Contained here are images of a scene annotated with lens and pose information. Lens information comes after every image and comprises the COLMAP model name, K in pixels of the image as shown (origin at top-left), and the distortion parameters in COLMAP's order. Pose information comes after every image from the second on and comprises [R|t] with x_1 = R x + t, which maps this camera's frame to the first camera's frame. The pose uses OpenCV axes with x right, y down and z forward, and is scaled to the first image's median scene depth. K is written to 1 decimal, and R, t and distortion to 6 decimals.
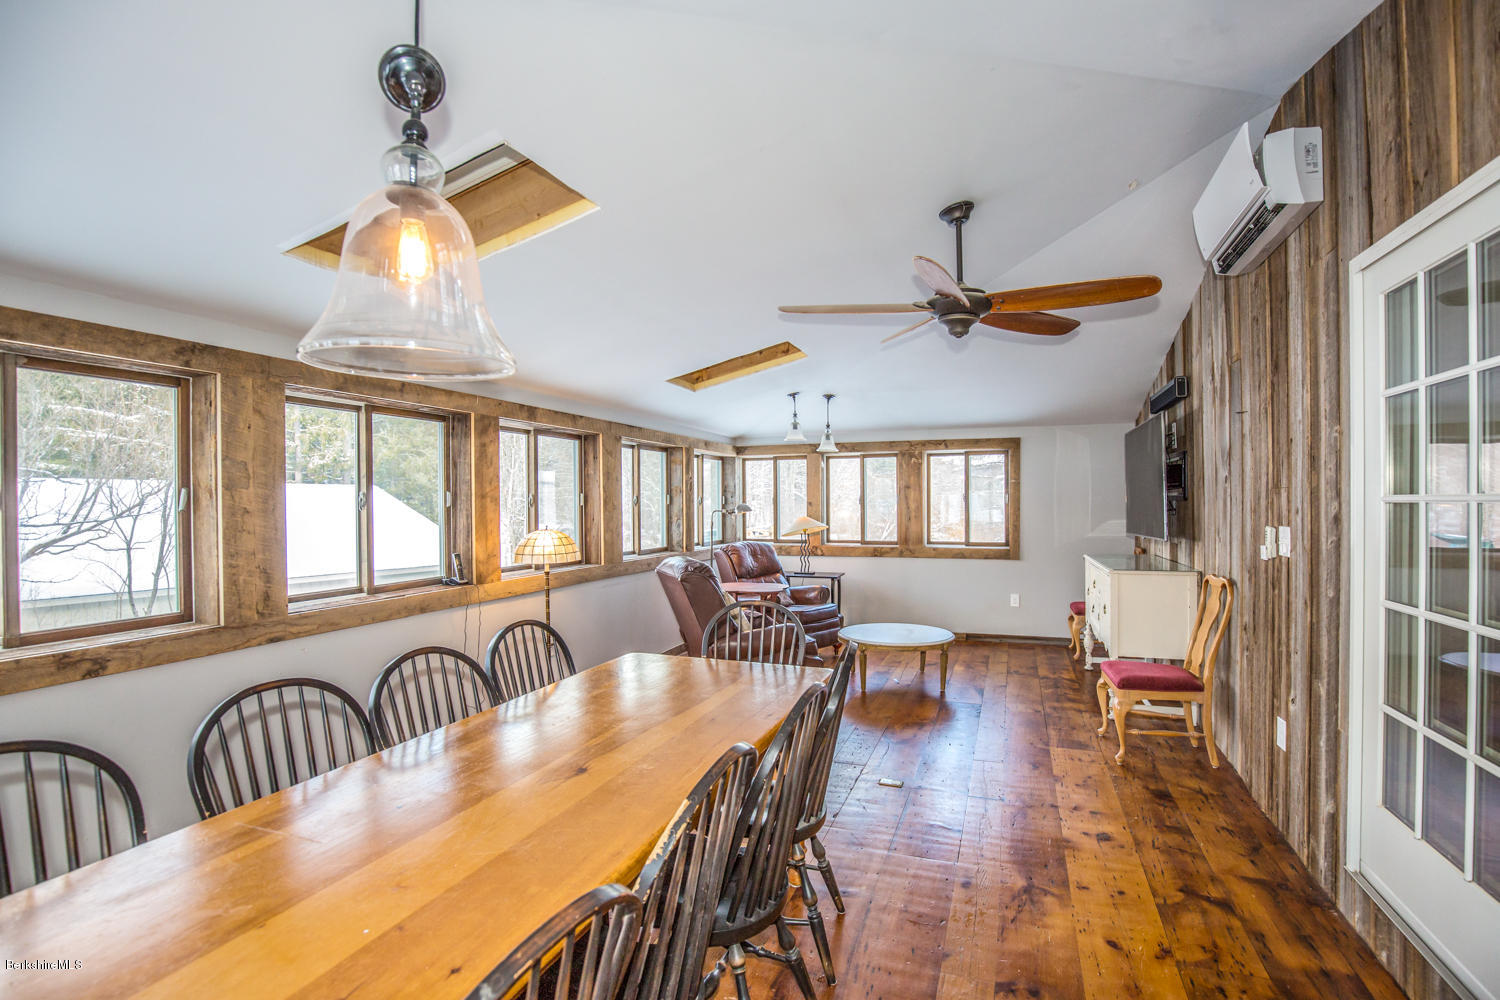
lens RADIAL K [[689.5, 0, 748.7], [0, 689.5, 504.7], [0, 0, 1]] dist [-0.034251, 0.001681]
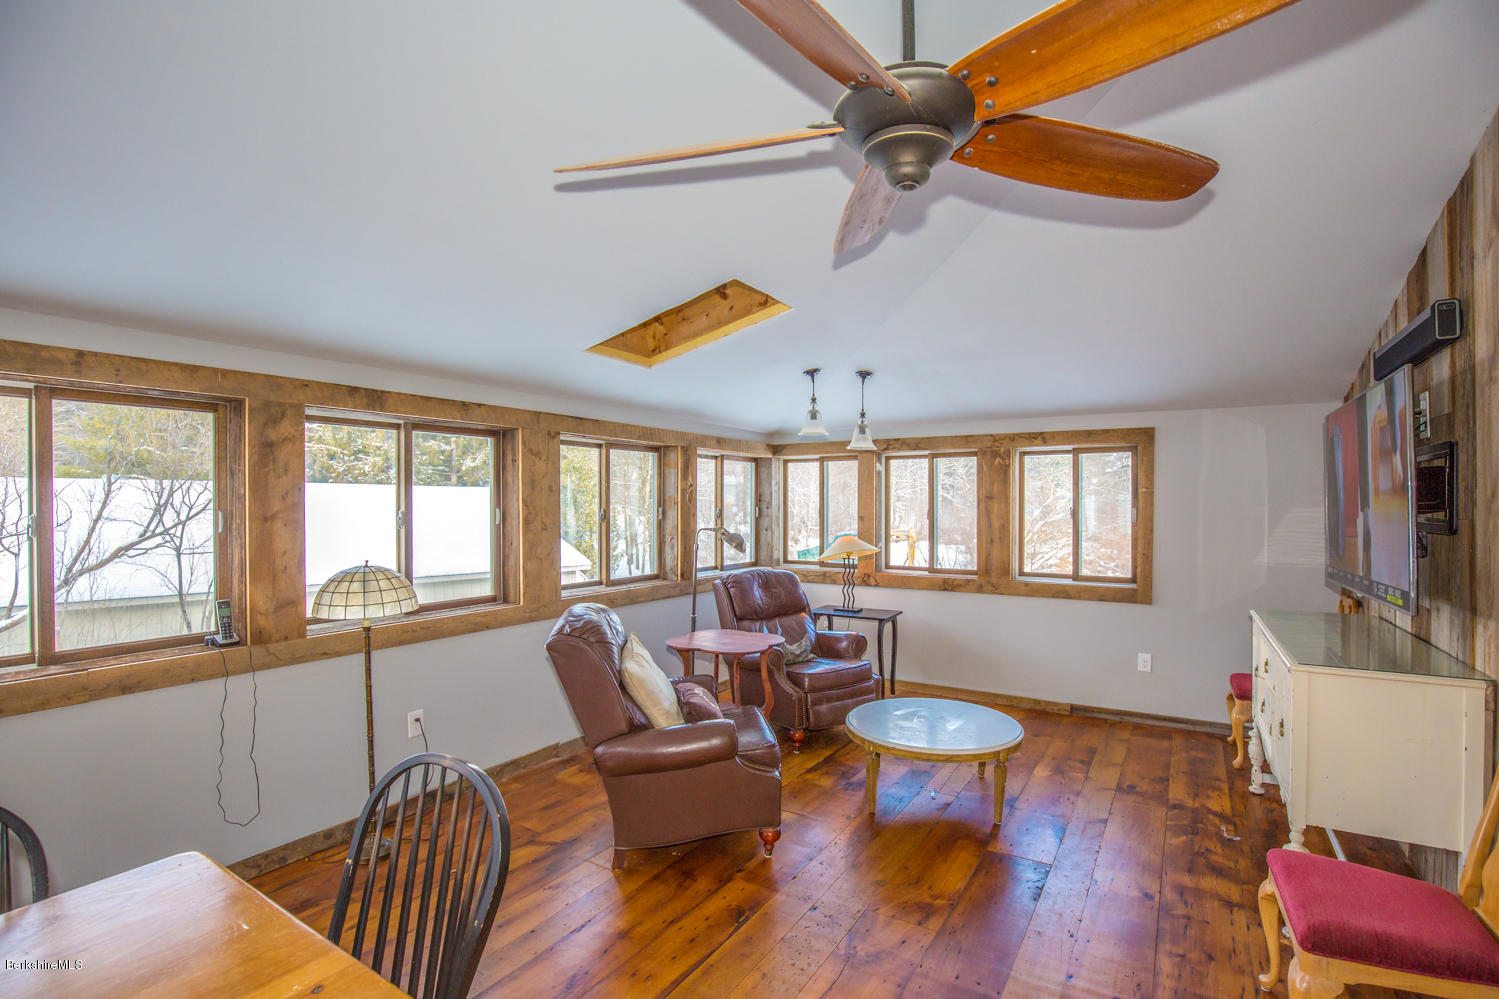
lens RADIAL K [[689.0, 0, 751.1], [0, 689.0, 506.1], [0, 0, 1]] dist [-0.034251, 0.001681]
pose [[0.979978, 0.007471, -0.198964, 0.139331], [-0.007317, 0.999972, 0.001511, -0.017338], [0.198970, -0.000025, 0.980006, 0.256122]]
